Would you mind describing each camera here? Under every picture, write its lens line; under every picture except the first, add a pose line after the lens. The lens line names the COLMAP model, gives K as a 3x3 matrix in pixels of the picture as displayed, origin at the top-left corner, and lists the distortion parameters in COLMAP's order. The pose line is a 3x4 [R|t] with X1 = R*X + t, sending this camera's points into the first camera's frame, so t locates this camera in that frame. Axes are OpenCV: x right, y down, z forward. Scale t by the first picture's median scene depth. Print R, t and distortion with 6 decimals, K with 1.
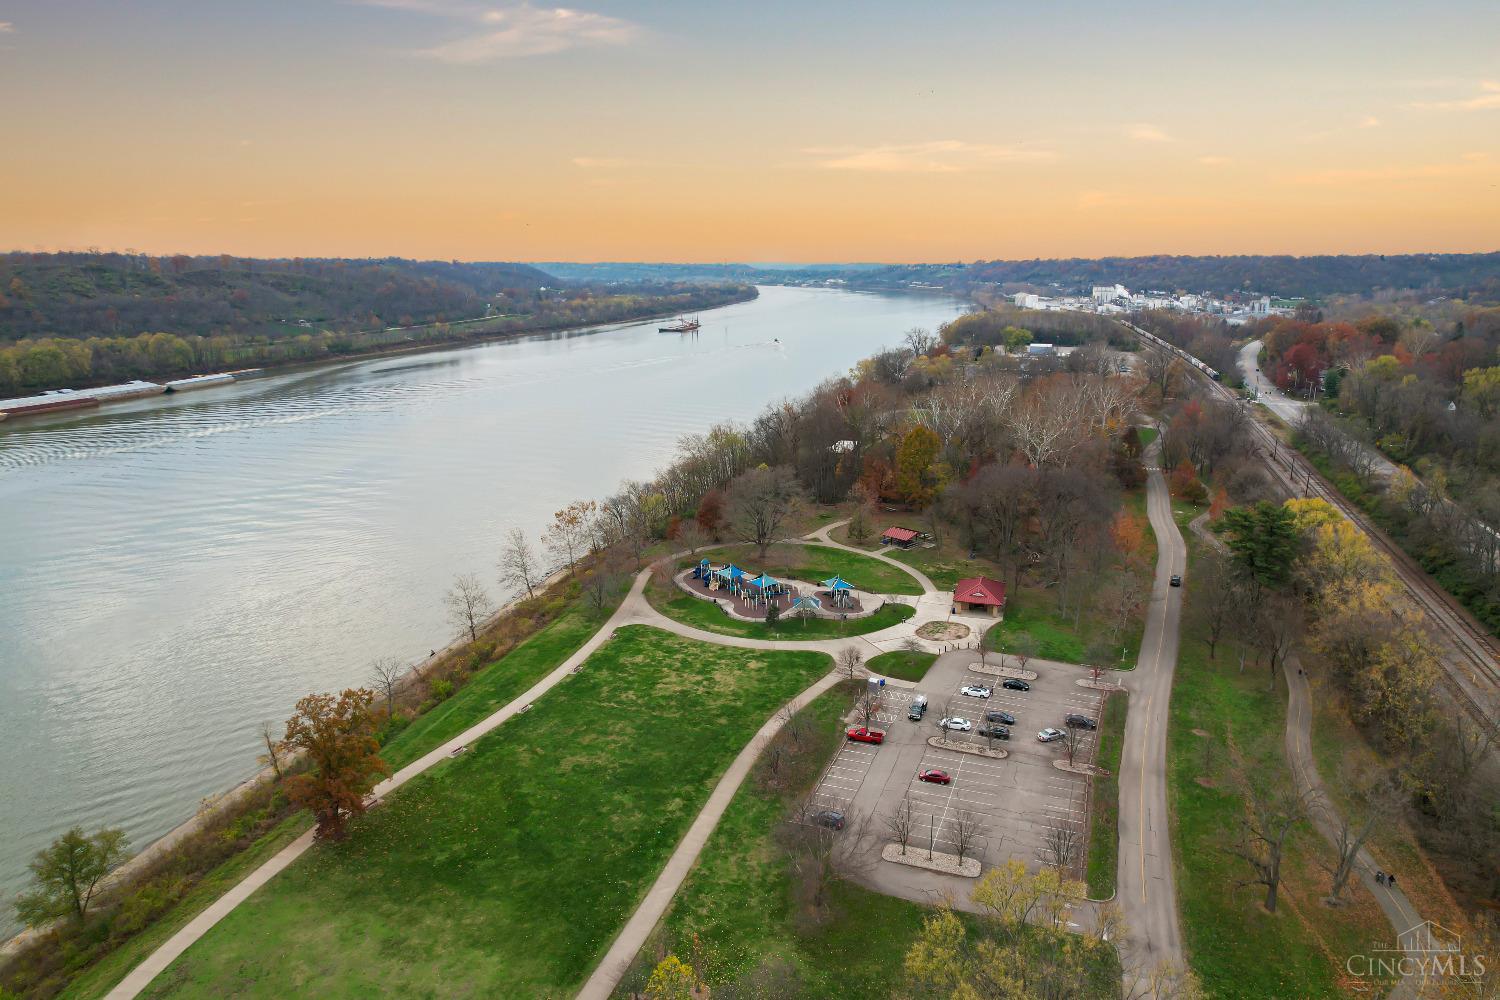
lens RADIAL K [[964.3, 0, 746.1], [0, 964.3, 499.9], [0, 0, 1]] dist [-0.040169, -0.000798]
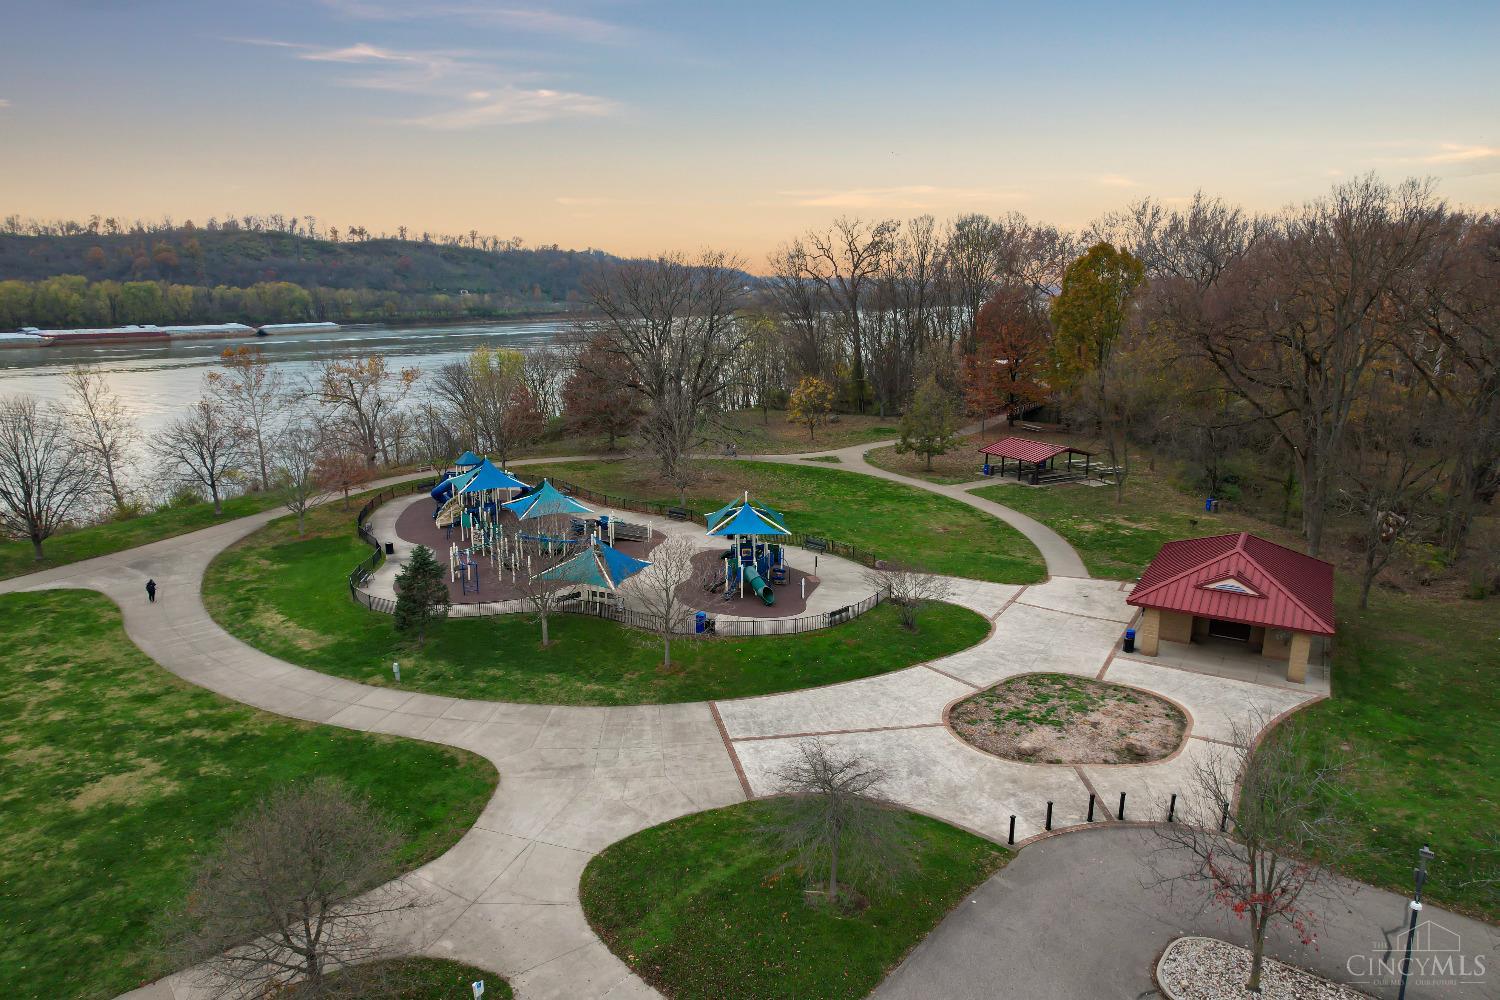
lens RADIAL K [[964.3, 0, 756.3], [0, 964.3, 498.6], [0, 0, 1]] dist [-0.040169, -0.000798]
pose [[0.974916, 0.059358, -0.214512, 0.162920], [-0.065107, 0.997681, -0.019829, 0.084287], [0.212837, 0.033297, 0.976520, 0.689211]]
